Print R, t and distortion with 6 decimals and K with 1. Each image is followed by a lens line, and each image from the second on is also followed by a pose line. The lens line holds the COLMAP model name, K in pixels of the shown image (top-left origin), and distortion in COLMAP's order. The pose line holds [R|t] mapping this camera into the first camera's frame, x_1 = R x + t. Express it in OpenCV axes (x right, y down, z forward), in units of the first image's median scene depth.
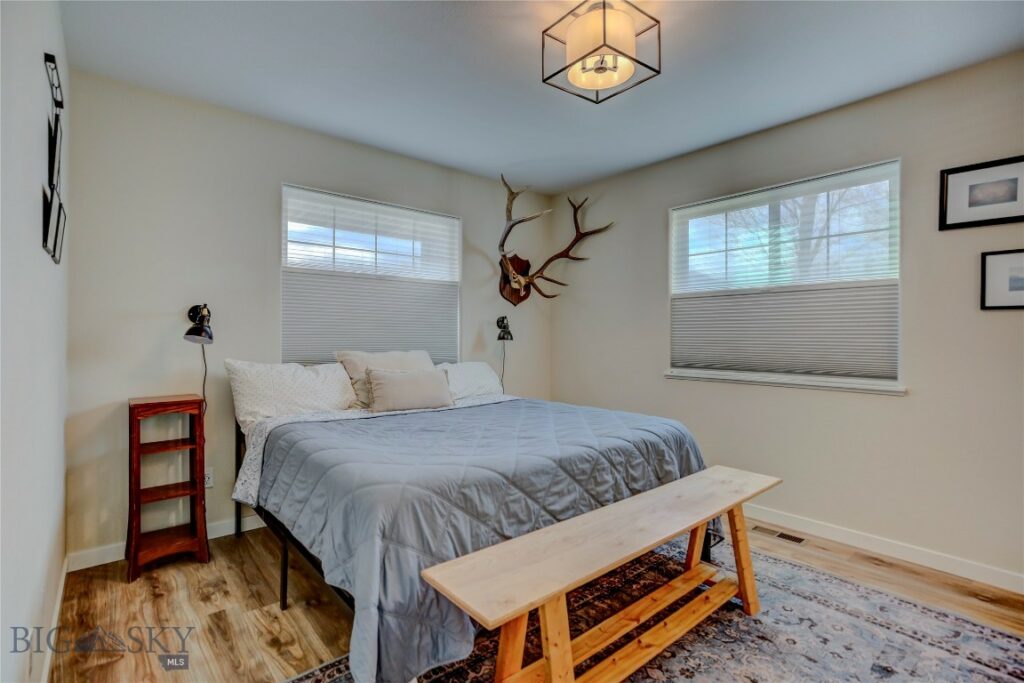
lens RADIAL K [[472.4, 0, 512.0], [0, 472.4, 341.5], [0, 0, 1]] dist [-0.002593, -0.000184]
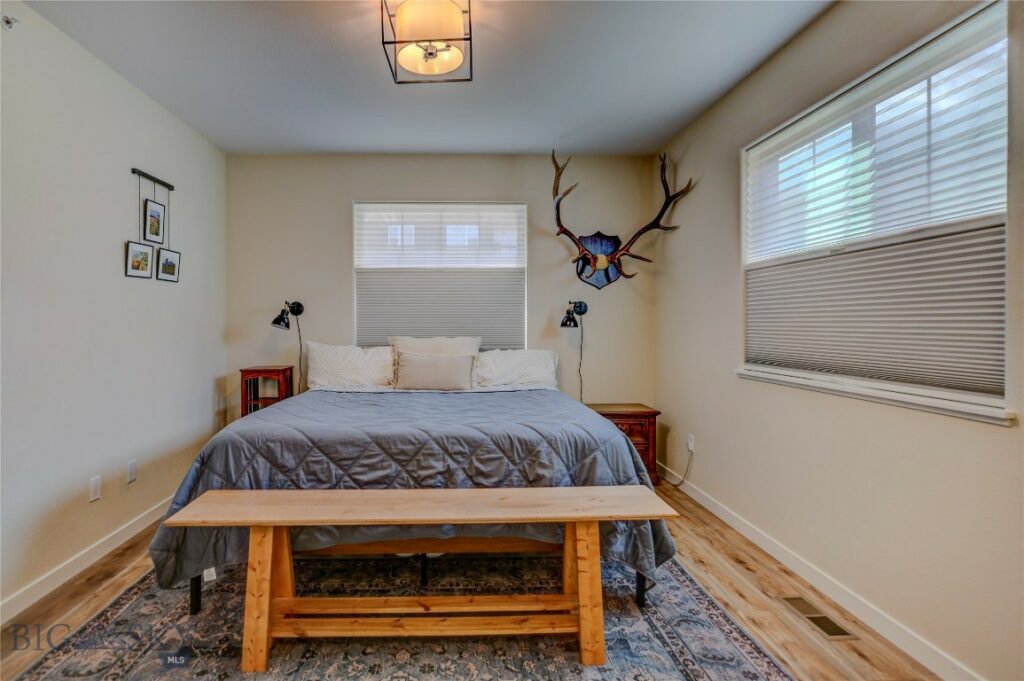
lens RADIAL K [[527.4, 0, 506.7], [0, 527.4, 334.0], [0, 0, 1]] dist [-0.006109, -0.000721]
pose [[0.786179, 0.004900, -0.617980, 0.987524], [-0.001328, 0.999980, 0.006240, 0.007236], [0.617998, -0.004085, 0.786169, 0.215395]]
